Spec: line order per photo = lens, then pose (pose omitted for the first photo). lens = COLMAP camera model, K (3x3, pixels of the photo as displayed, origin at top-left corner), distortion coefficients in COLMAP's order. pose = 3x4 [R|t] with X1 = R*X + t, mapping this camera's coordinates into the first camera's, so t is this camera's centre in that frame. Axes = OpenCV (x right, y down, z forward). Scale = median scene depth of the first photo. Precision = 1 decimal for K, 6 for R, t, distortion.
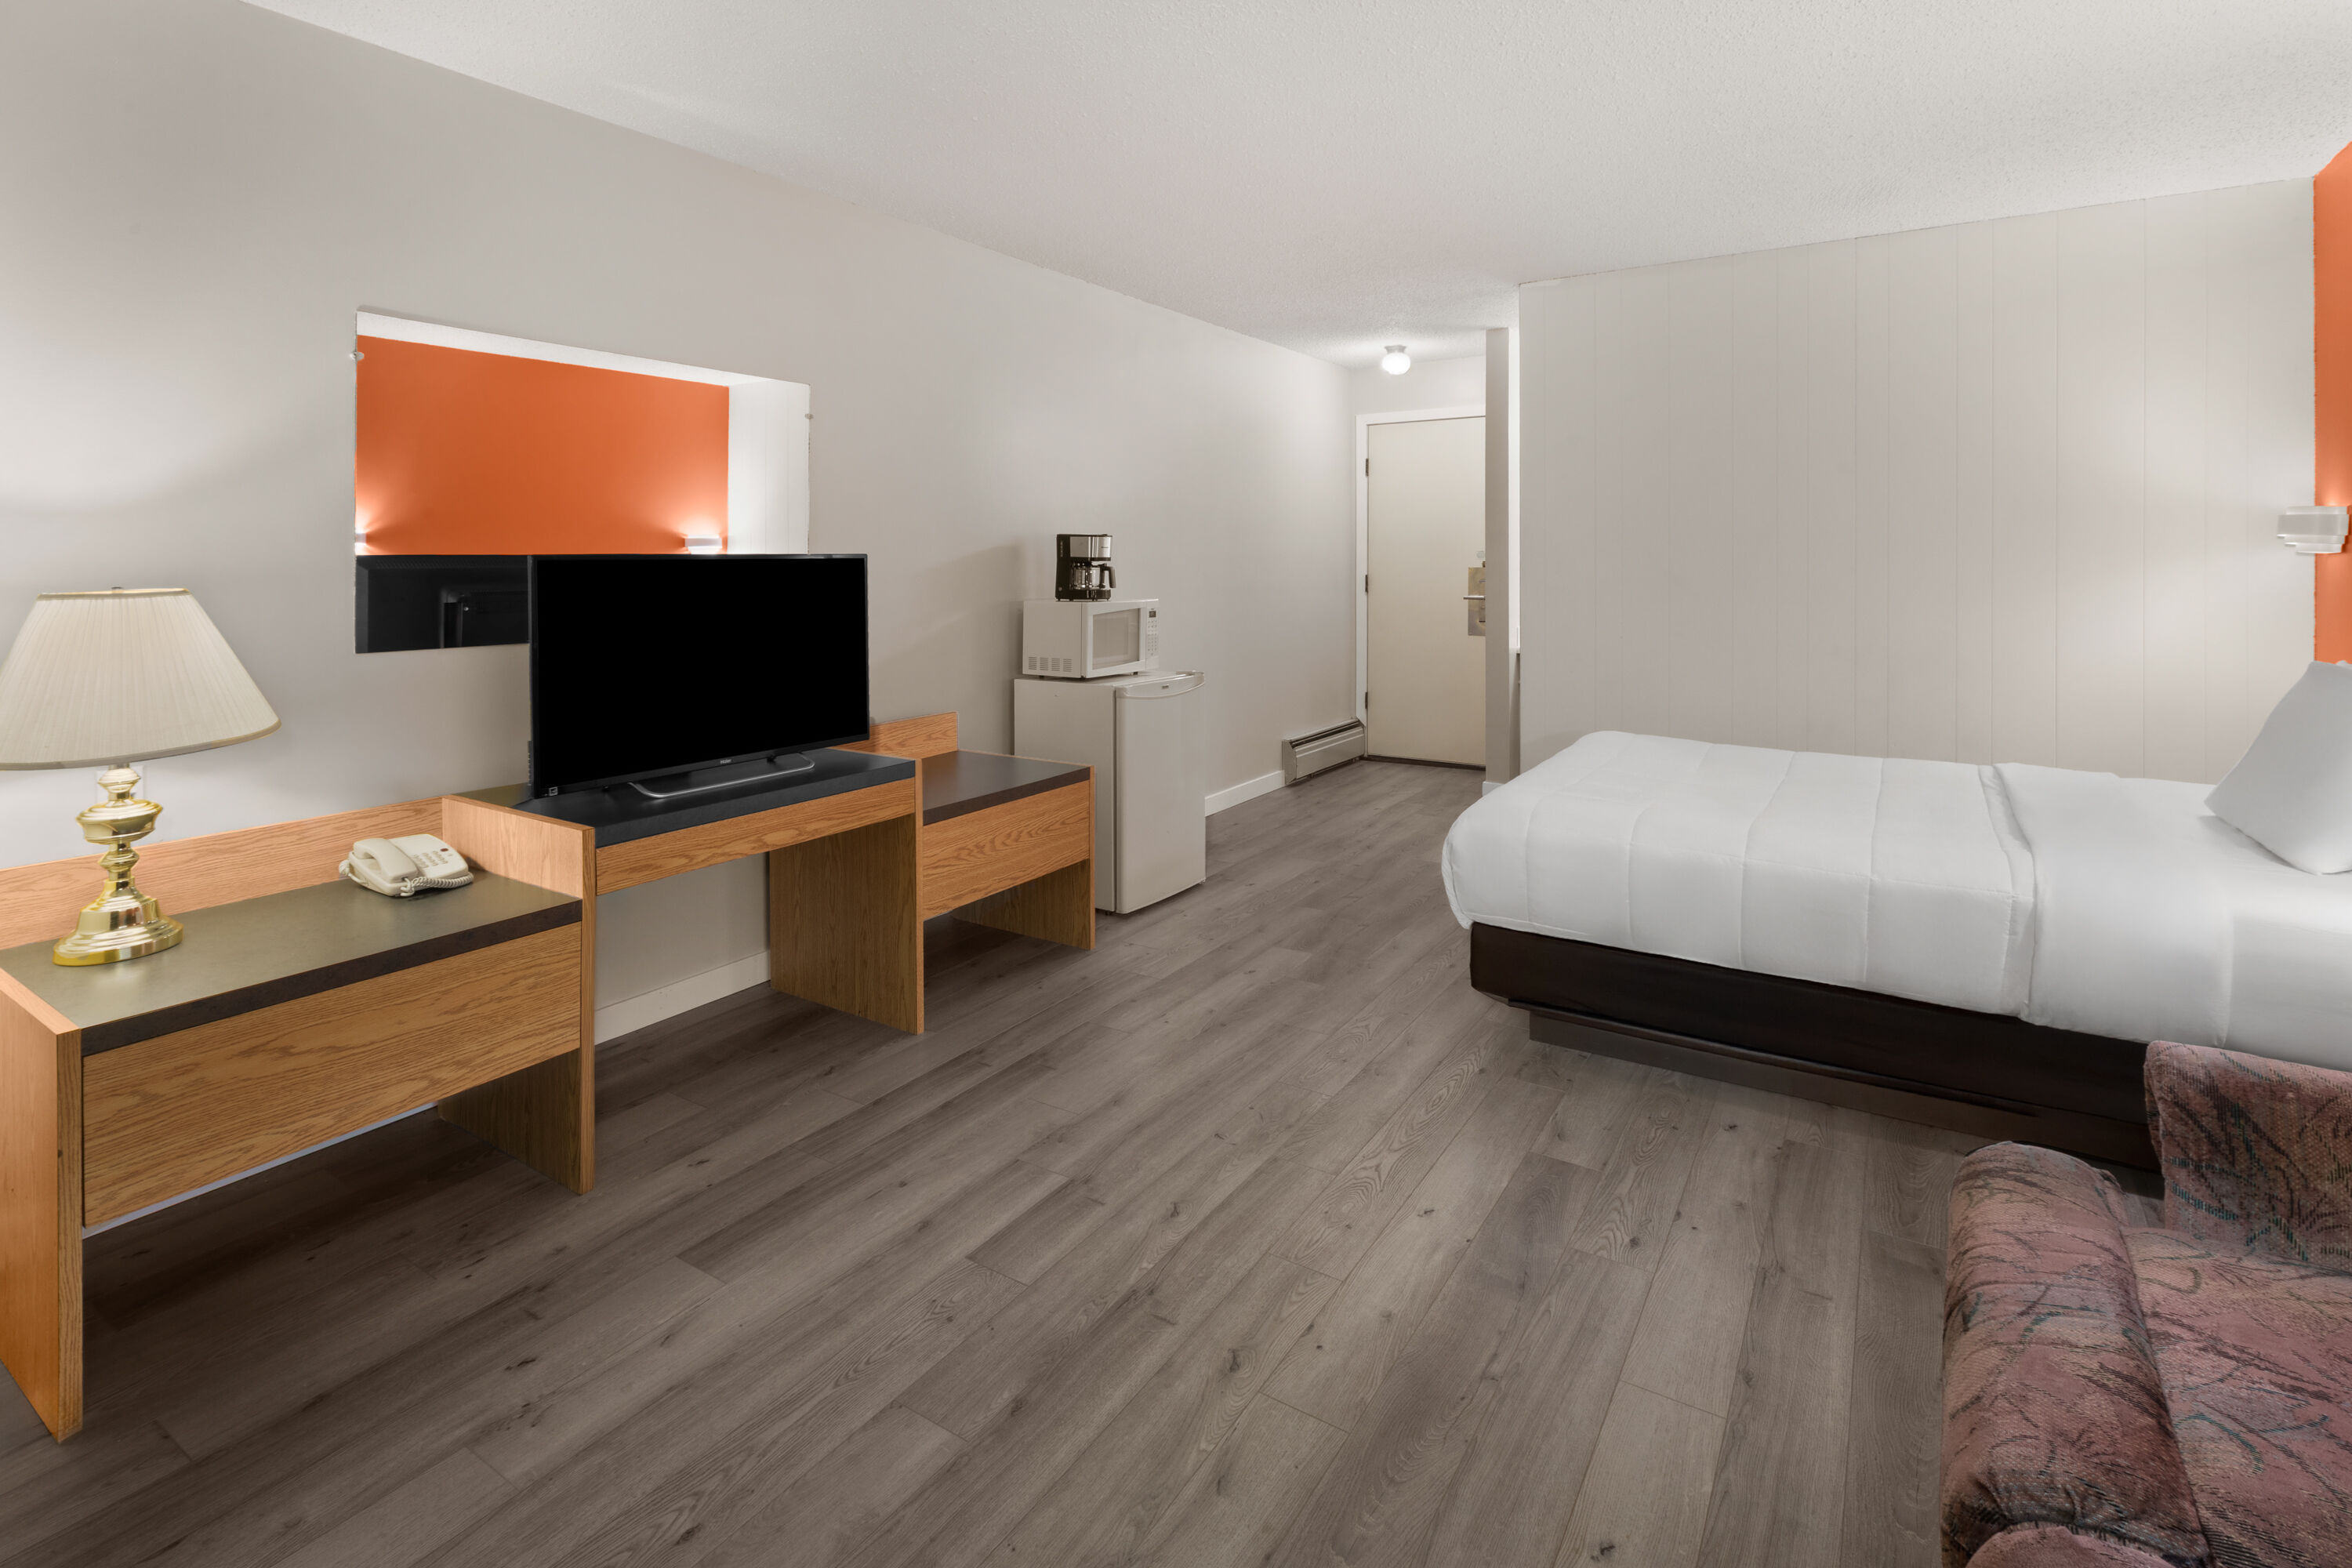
lens RADIAL K [[1102.1, 0, 1187.2], [0, 1102.1, 770.0], [0, 0, 1]] dist [-0.001013, 0.000021]
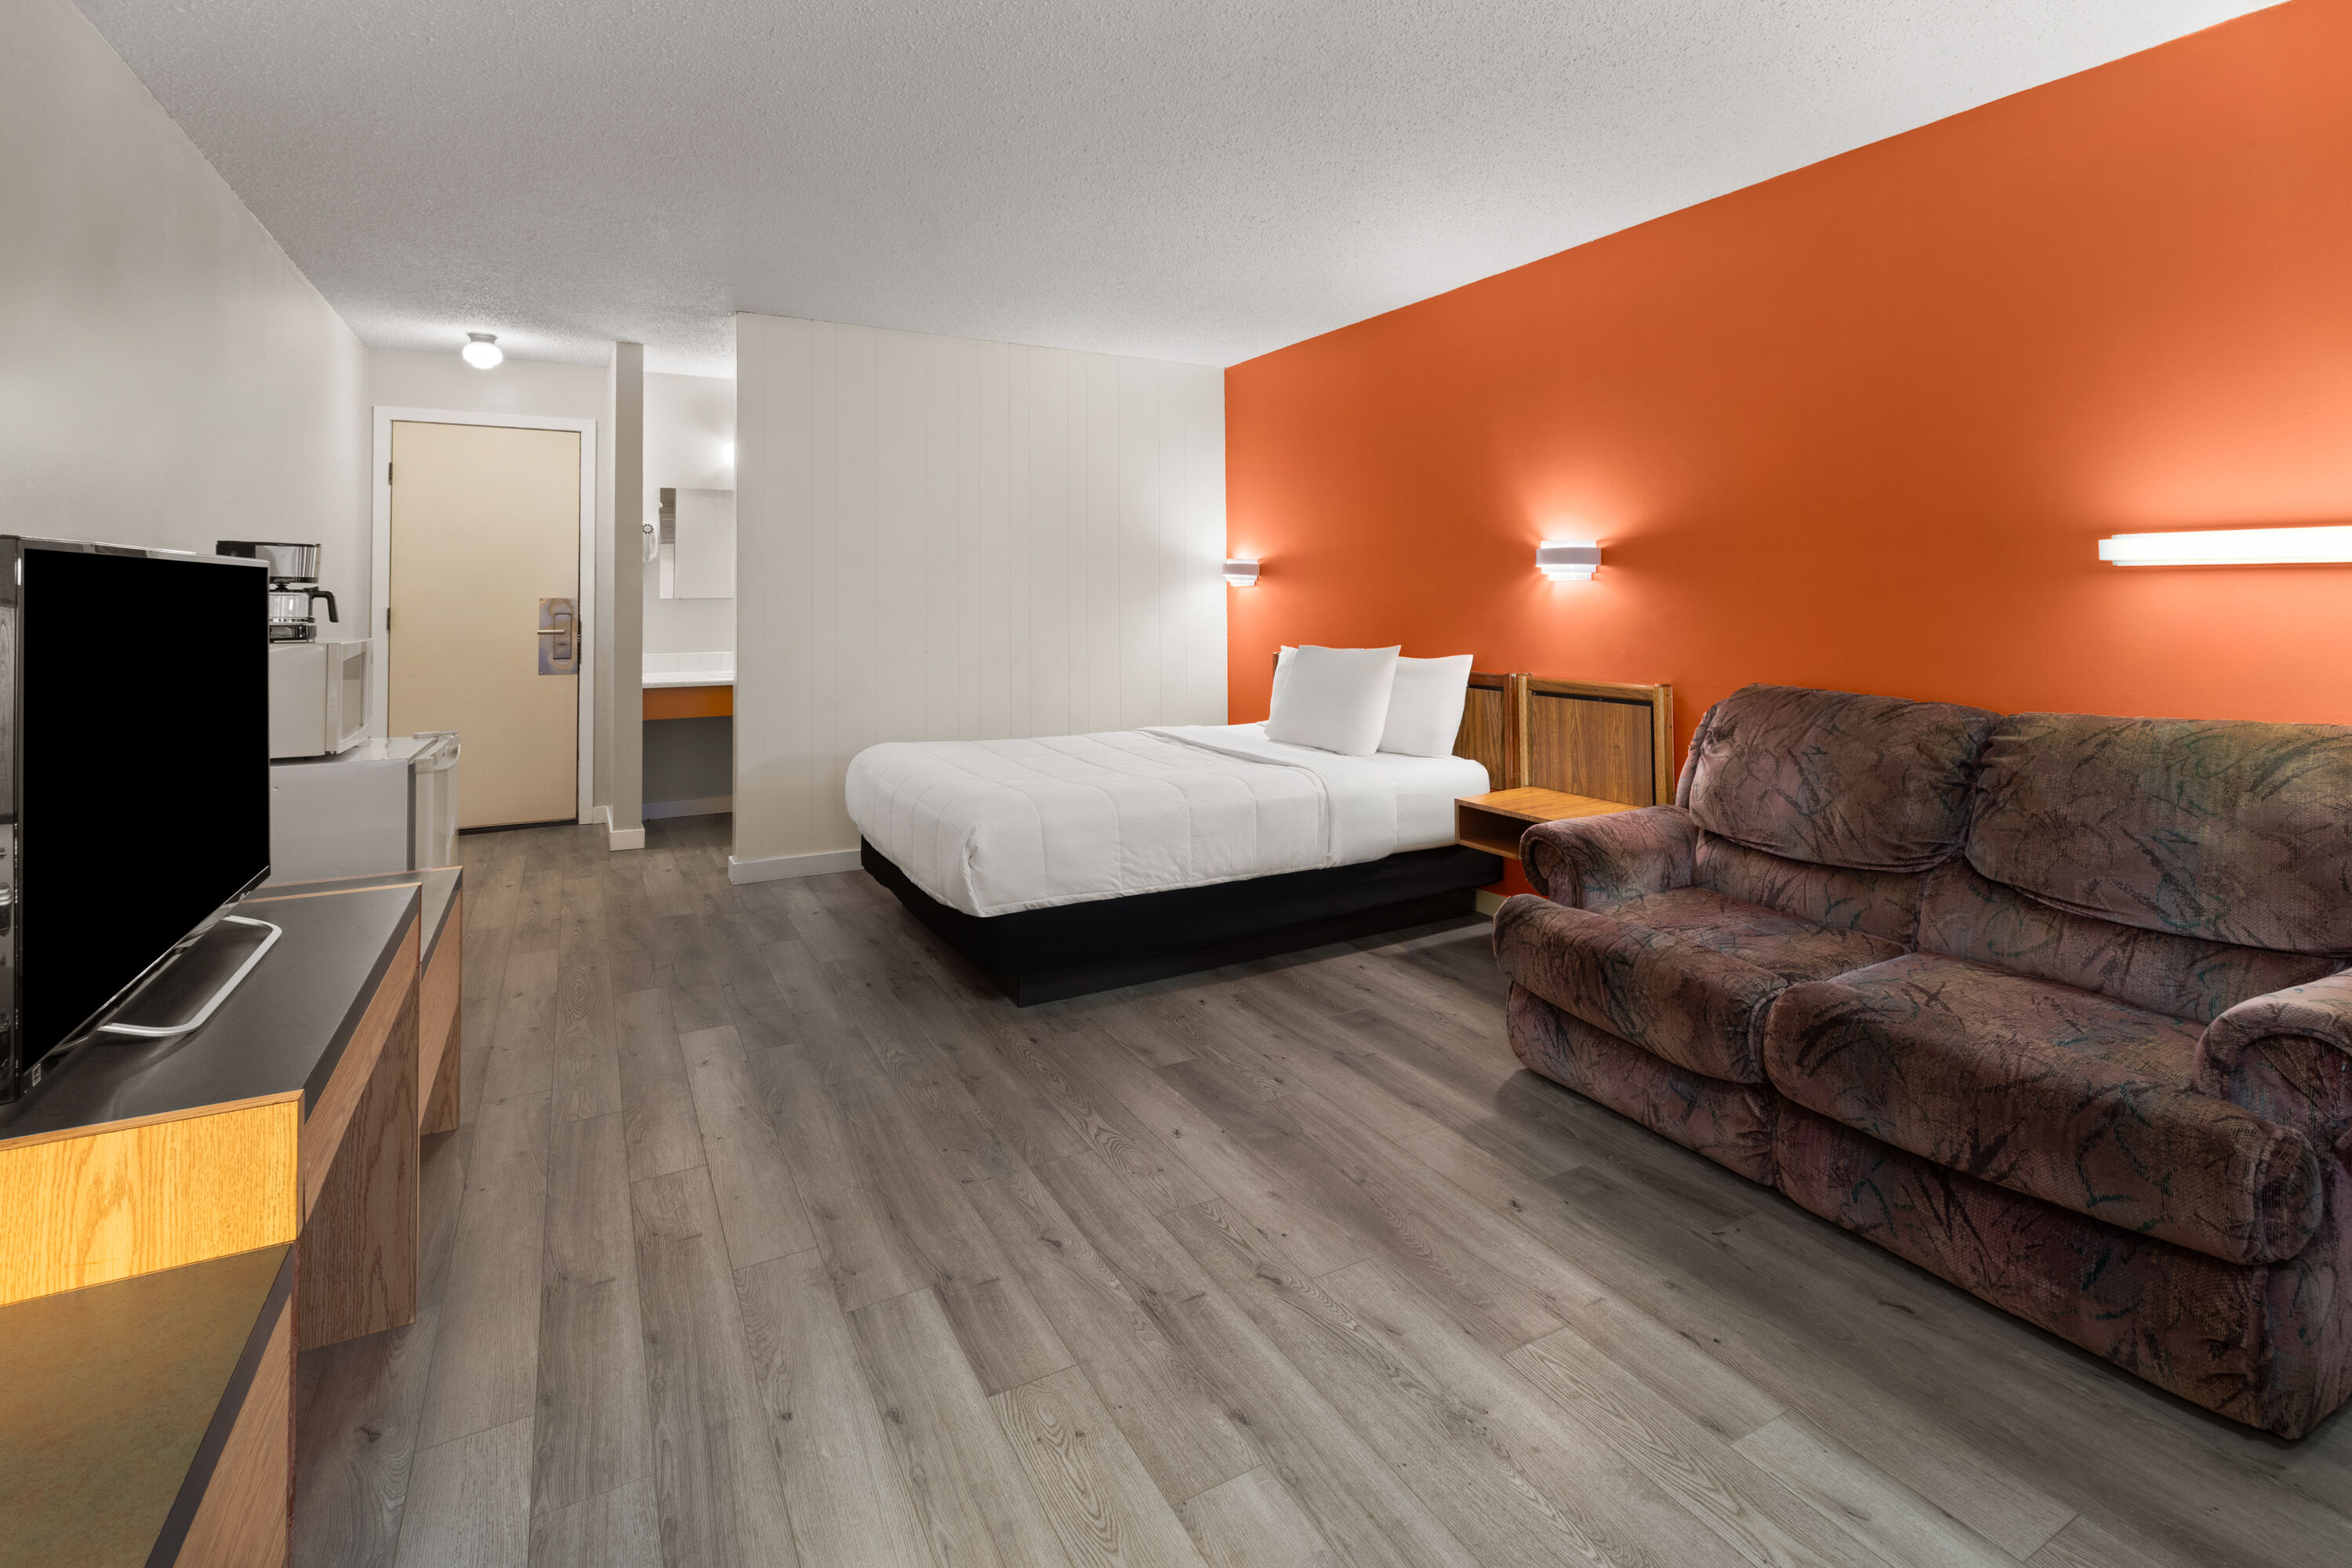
lens RADIAL K [[1083.5, 0, 1176.0], [0, 1083.5, 784.0], [0, 0, 1]] dist [-0.001454, -0.000095]
pose [[0.478098, -0.147852, 0.865773, -0.676012], [0.165053, 0.983292, 0.076776, -0.050179], [-0.862659, 0.106192, 0.494513, 0.361835]]
